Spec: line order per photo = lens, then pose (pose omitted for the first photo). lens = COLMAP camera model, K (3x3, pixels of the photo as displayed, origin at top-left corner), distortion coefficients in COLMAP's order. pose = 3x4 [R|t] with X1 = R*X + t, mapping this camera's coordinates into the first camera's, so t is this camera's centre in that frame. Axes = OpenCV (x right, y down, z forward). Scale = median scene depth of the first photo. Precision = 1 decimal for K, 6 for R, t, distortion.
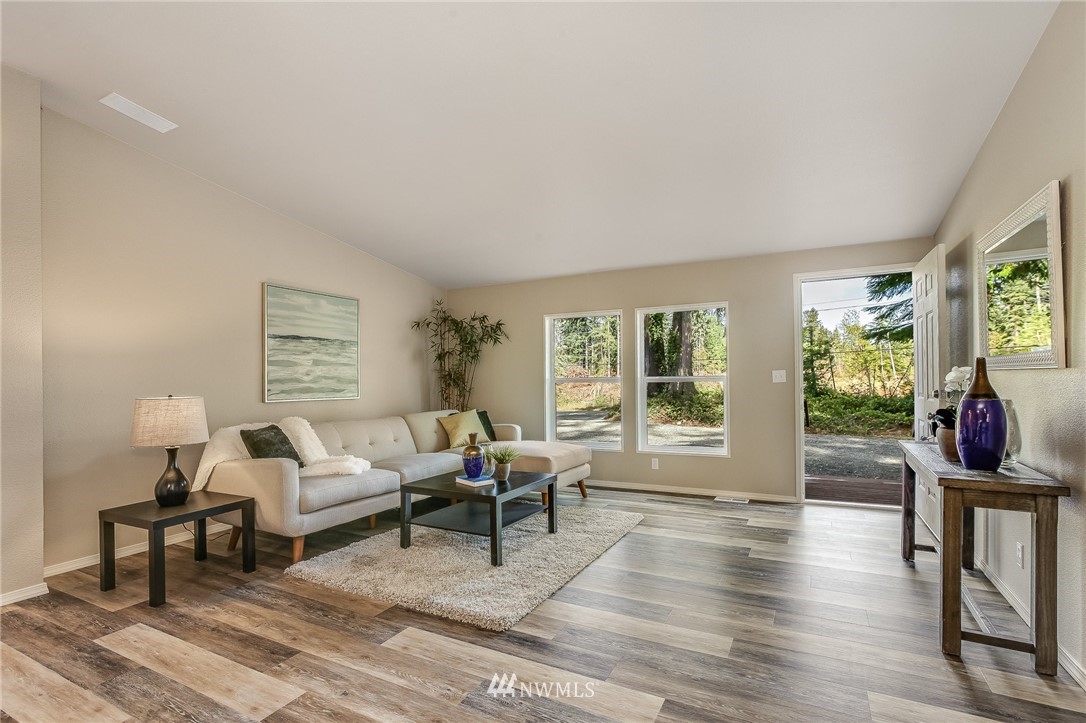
lens RADIAL K [[517.3, 0, 544.8], [0, 517.3, 369.6], [0, 0, 1]] dist [0.000026, 0.000001]
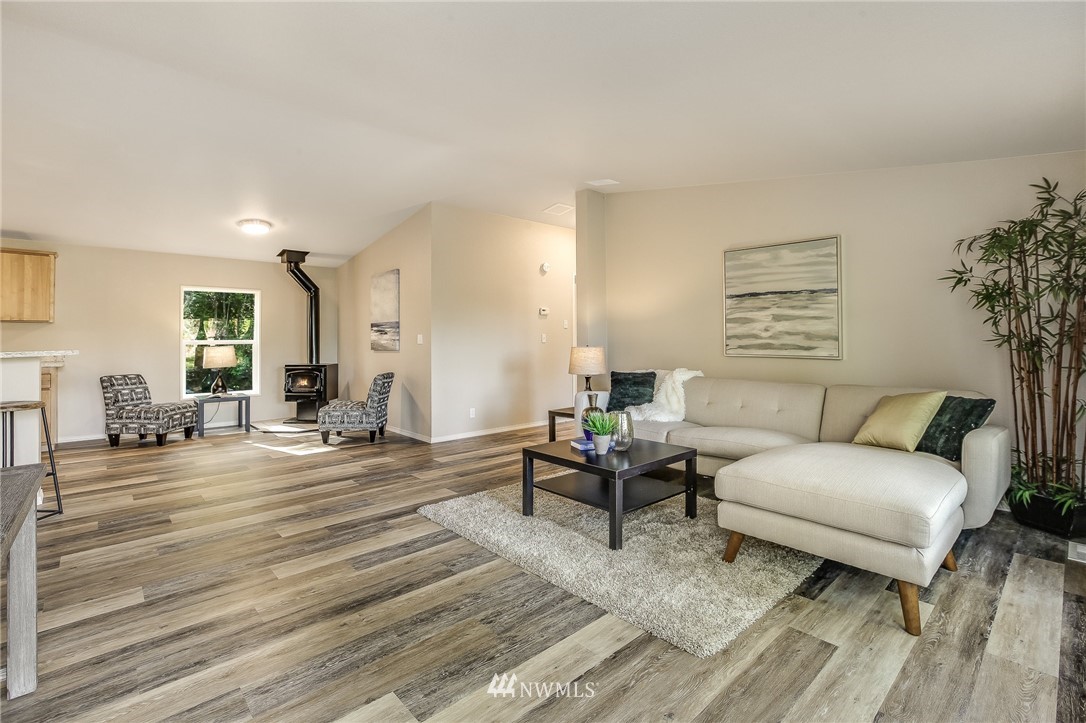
lens RADIAL K [[490.7, 0, 553.1], [0, 490.7, 334.7], [0, 0, 1]] dist [-0.001953, -0.000033]
pose [[-0.318578, 0.005169, -0.947883, 0.594554], [0.024491, 0.999696, -0.002779, 0.010905], [0.947580, -0.024100, -0.318607, 0.974464]]
